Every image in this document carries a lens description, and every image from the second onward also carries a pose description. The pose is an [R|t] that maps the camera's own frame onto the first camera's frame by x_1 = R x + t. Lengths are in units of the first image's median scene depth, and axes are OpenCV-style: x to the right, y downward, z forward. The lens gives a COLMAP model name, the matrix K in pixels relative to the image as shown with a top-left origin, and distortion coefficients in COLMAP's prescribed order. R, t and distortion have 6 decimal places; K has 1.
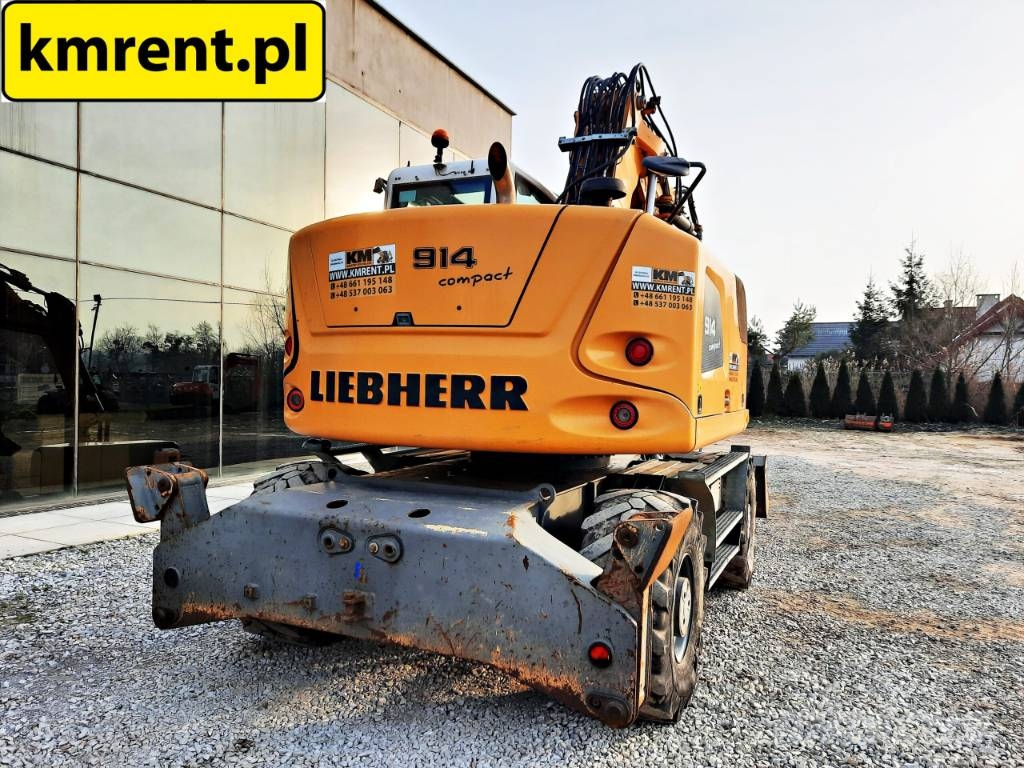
lens RADIAL K [[740.7, 0, 516.5], [0, 740.7, 387.3], [0, 0, 1]] dist [0.071454, -0.061418]
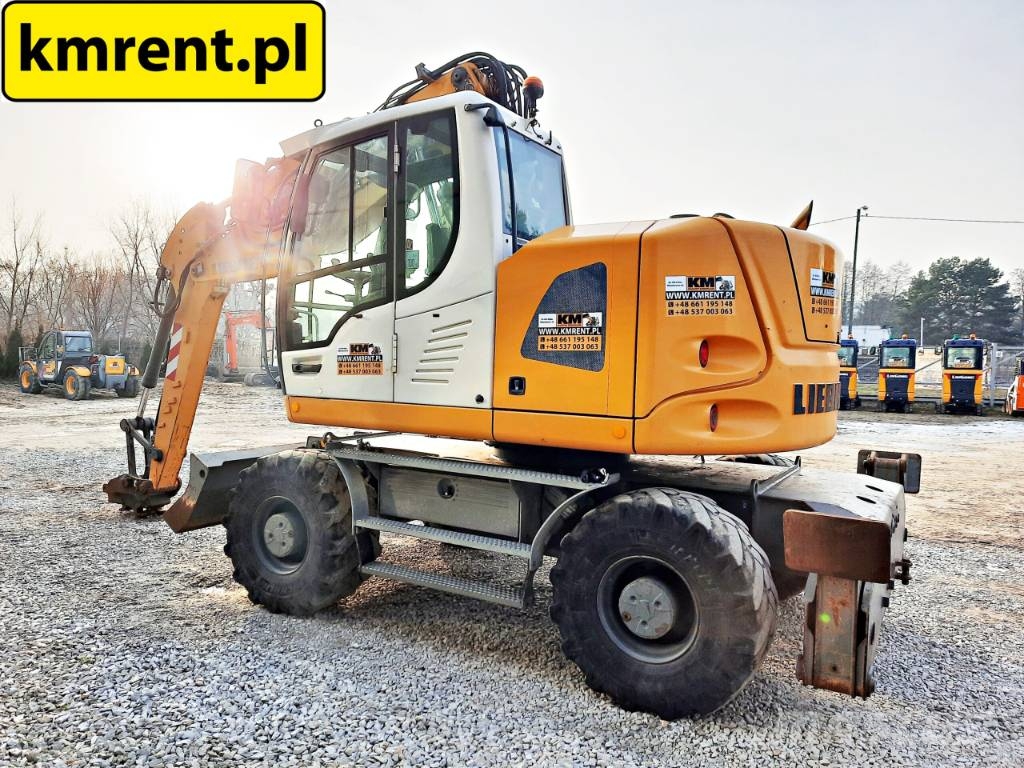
lens RADIAL K [[745.0, 0, 515.6], [0, 745.0, 387.5], [0, 0, 1]] dist [0.064616, -0.054296]
pose [[0.116125, -0.064757, 0.991121, -1.406535], [-0.010532, 0.997736, 0.066423, -0.086319], [-0.993179, -0.018152, 0.115180, 1.365161]]
